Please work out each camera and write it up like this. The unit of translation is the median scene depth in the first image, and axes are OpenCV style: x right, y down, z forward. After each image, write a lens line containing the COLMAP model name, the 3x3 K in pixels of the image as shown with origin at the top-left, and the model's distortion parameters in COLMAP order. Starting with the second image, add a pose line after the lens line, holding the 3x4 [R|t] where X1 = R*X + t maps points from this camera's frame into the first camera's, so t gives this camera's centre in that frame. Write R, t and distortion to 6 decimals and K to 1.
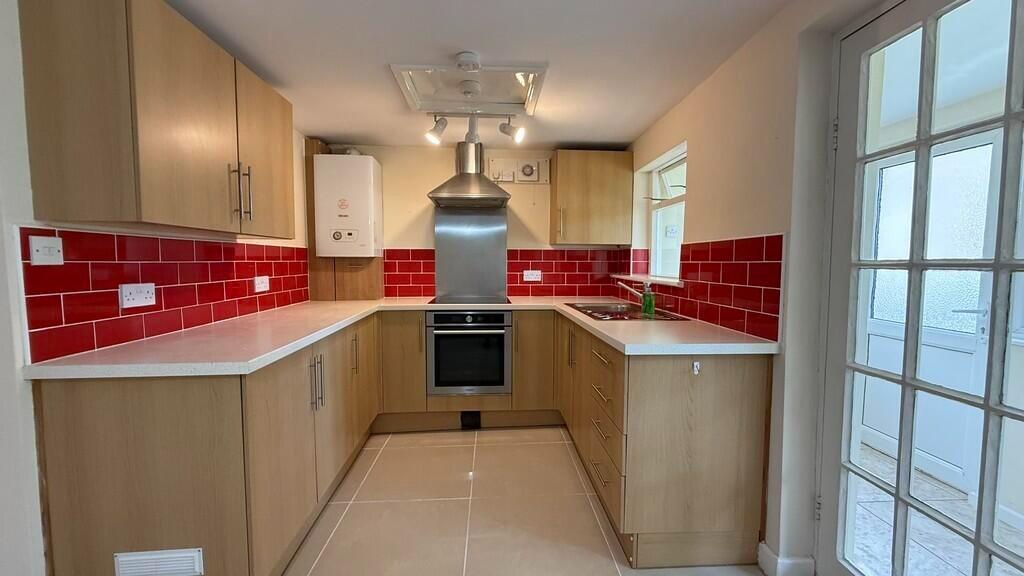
lens RADIAL K [[404.2, 0, 511.9], [0, 404.2, 287.6], [0, 0, 1]] dist [-0.000978, -0.000145]
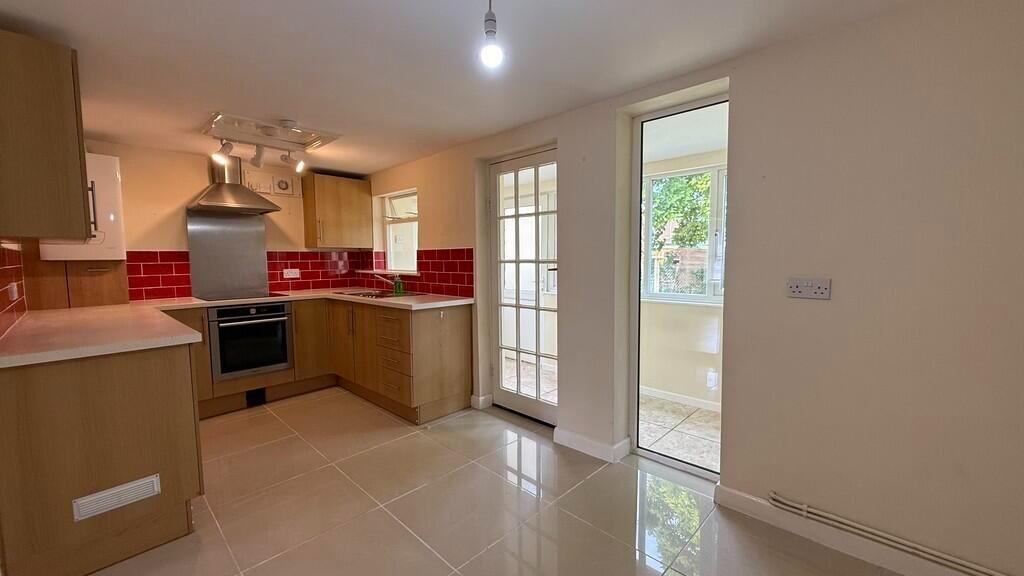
lens RADIAL K [[404.2, 0, 509.1], [0, 404.2, 288.6], [0, 0, 1]] dist [-0.000978, -0.000145]
pose [[0.731742, -0.061347, 0.678815, -0.358847], [0.053837, 0.998032, 0.032161, 0.014355], [-0.679452, 0.013011, 0.733605, -0.383482]]
